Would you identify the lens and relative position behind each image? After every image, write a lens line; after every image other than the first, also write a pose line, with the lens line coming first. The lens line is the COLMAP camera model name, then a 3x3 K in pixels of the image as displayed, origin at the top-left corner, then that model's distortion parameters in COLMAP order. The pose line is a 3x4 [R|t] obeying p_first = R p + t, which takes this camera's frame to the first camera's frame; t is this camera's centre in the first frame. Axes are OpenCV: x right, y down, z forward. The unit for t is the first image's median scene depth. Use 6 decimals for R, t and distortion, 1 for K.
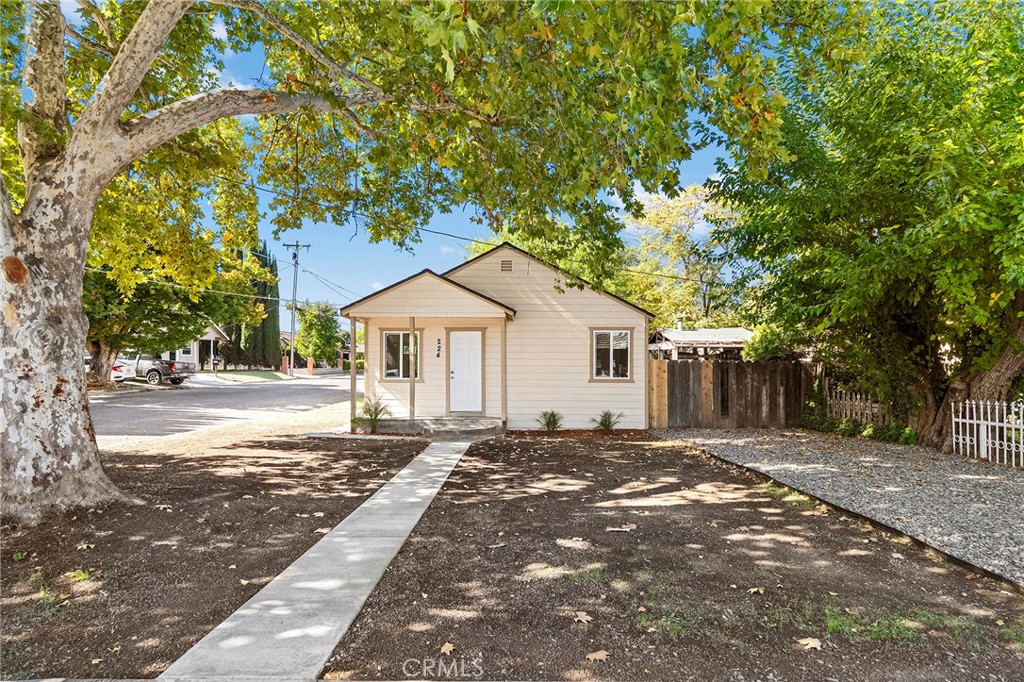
lens RADIAL K [[541.7, 0, 514.4], [0, 541.7, 371.4], [0, 0, 1]] dist [0.002222, 0.000228]
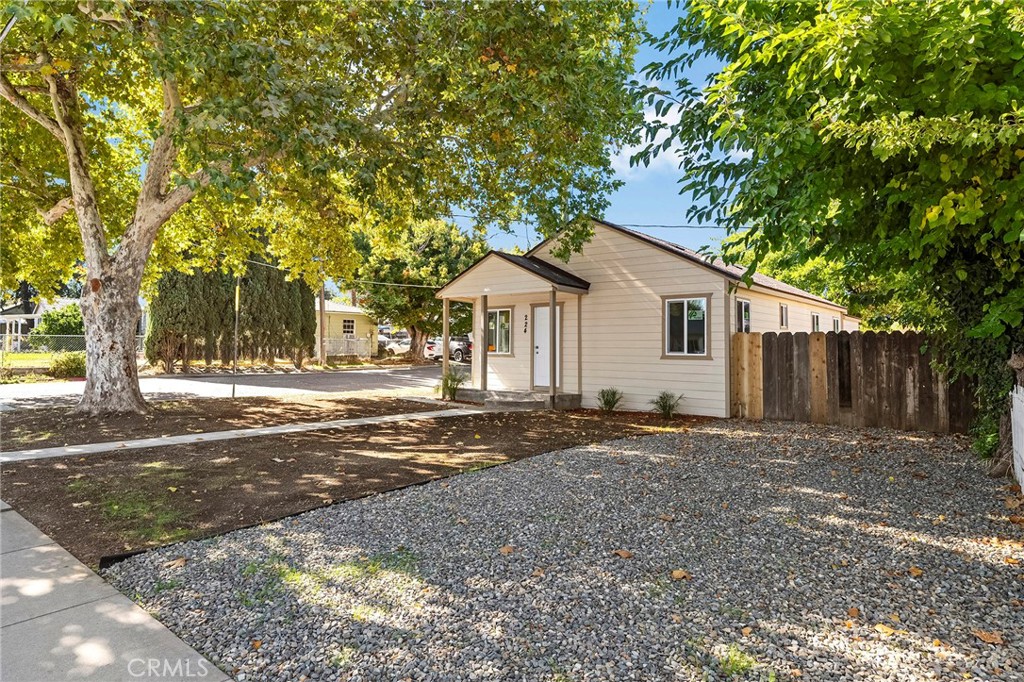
lens RADIAL K [[593.6, 0, 512.0], [0, 593.6, 341.0], [0, 0, 1]] dist [-0.003578, -0.000219]
pose [[0.773768, -0.005757, -0.633443, 0.558800], [-0.011378, 0.999671, -0.022983, 0.016065], [0.633367, 0.024991, 0.773448, 0.107270]]
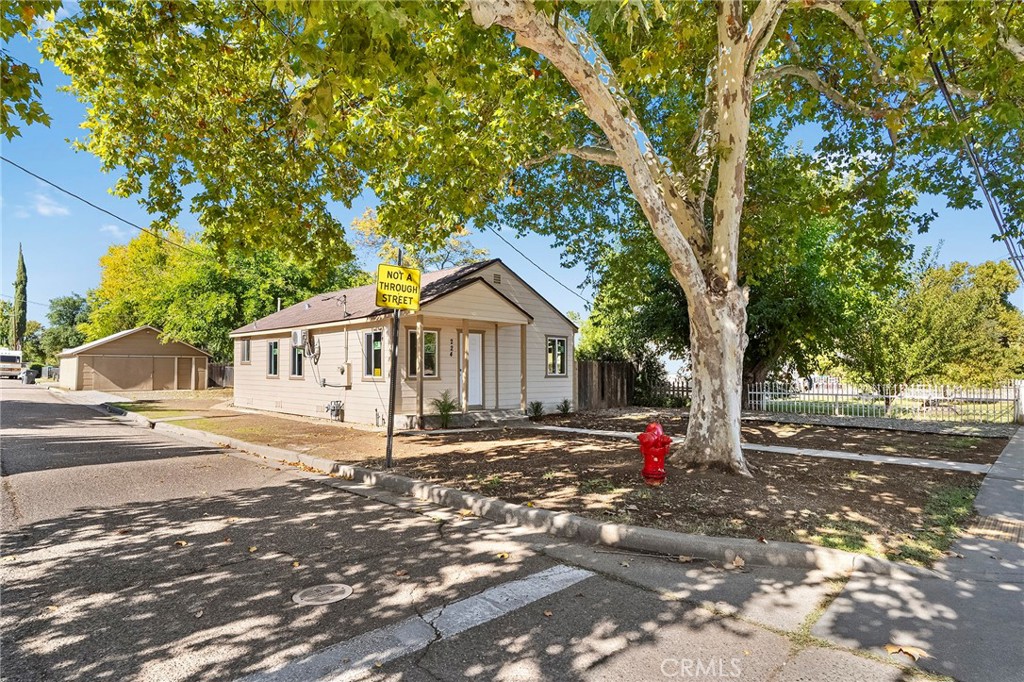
lens RADIAL K [[541.7, 0, 514.4], [0, 541.7, 371.4], [0, 0, 1]] dist [0.002222, 0.000228]
pose [[0.711648, -0.002583, 0.702532, -0.811902], [0.007614, 0.999963, -0.004036, 0.009888], [-0.702495, 0.008221, 0.711641, 0.142183]]
